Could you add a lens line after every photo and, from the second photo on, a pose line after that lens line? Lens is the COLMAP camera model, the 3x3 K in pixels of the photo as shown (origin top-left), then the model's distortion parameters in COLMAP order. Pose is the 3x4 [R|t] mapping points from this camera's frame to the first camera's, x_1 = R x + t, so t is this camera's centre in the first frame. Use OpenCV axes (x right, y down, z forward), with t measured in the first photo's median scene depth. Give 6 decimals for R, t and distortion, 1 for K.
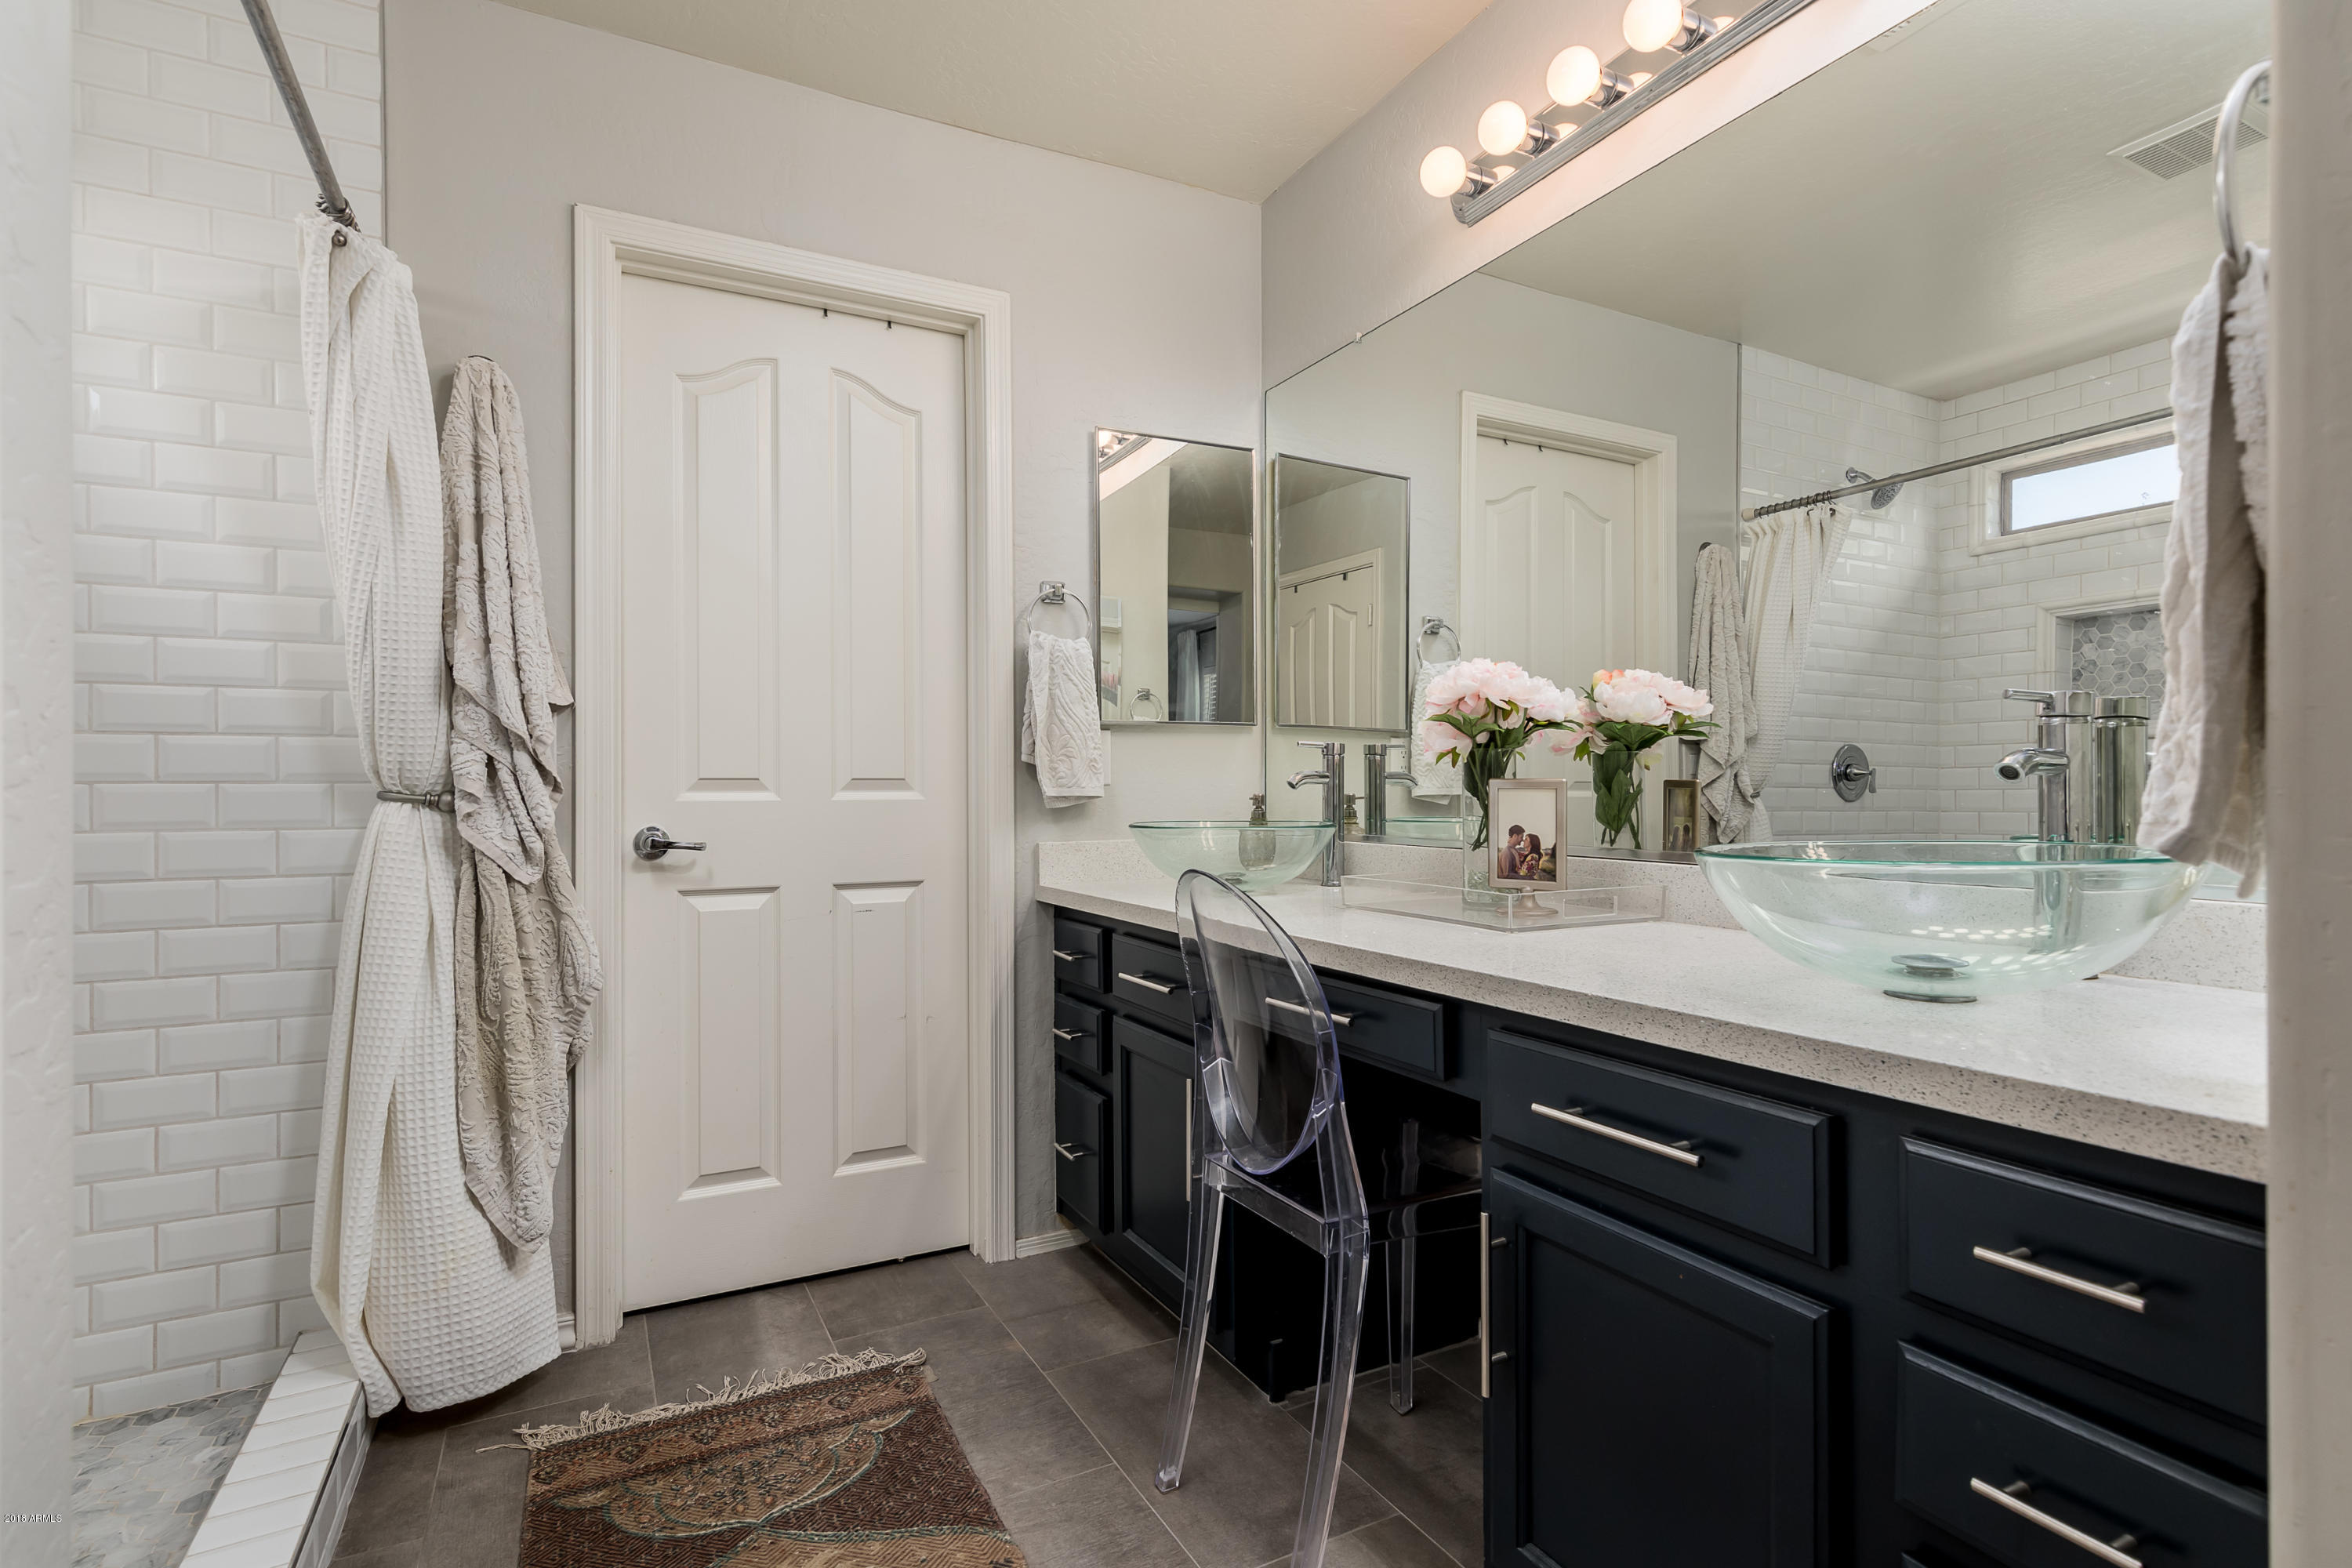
lens RADIAL K [[1180.6, 0, 1178.3], [0, 1180.6, 785.9], [0, 0, 1]] dist [0.001986, 0.004080]
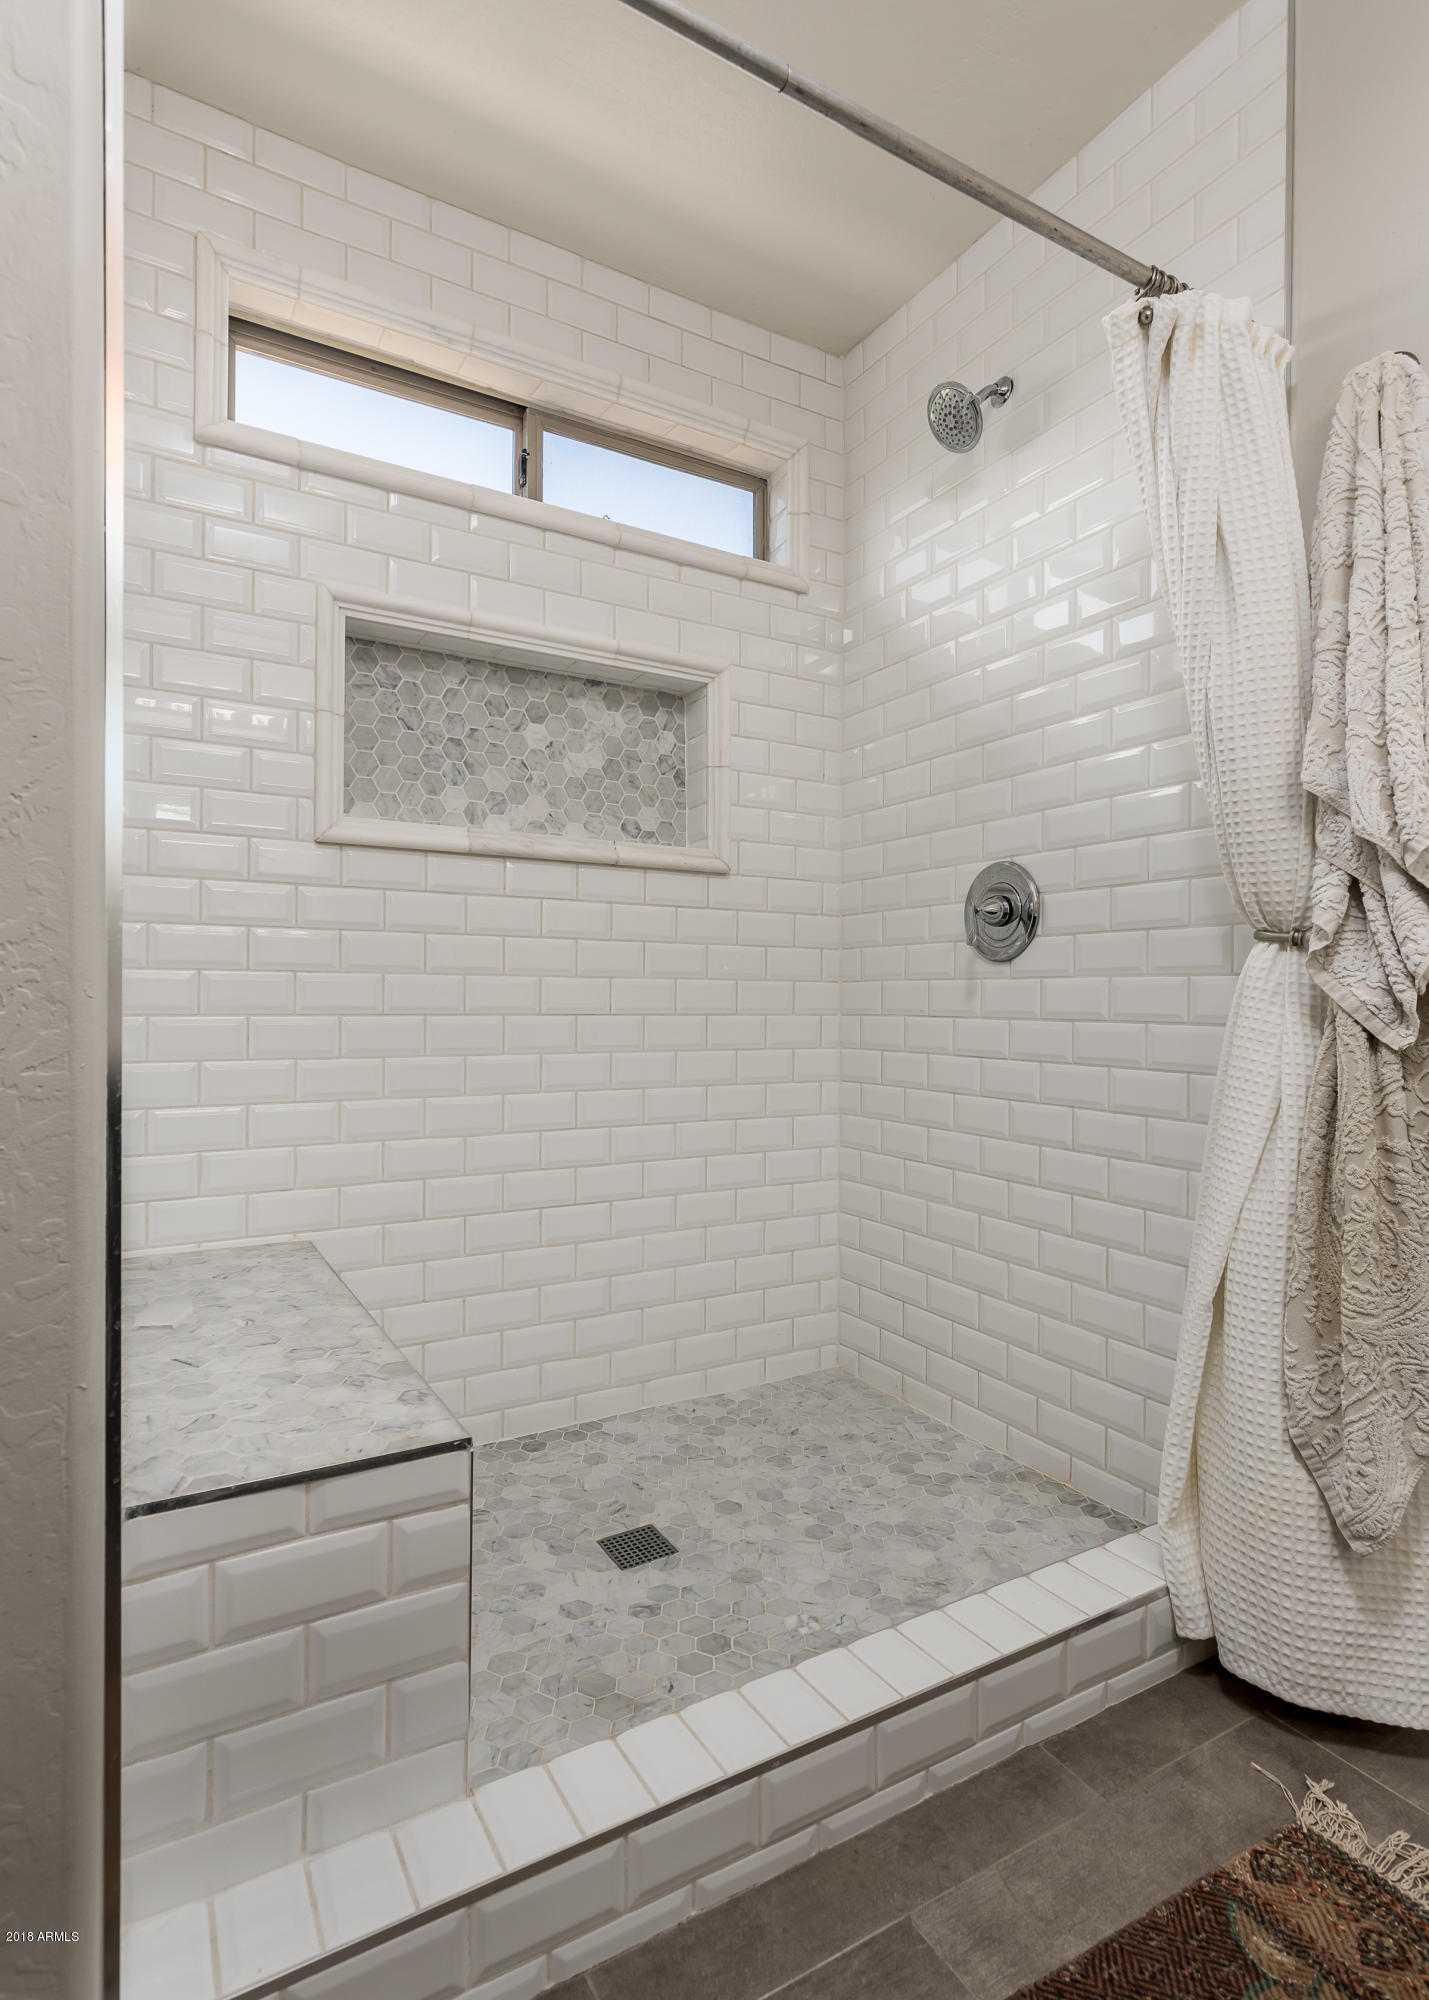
lens RADIAL K [[1017.8, 0, 713.7], [0, 1017.8, 1004.6], [0, 0, 1]] dist [0.001716, 0.000256]
pose [[0.041544, 0.009447, -0.999092, 0.055519], [-0.008185, 0.999925, 0.009114, 0.055067], [0.999103, 0.007799, 0.041619, 0.574017]]
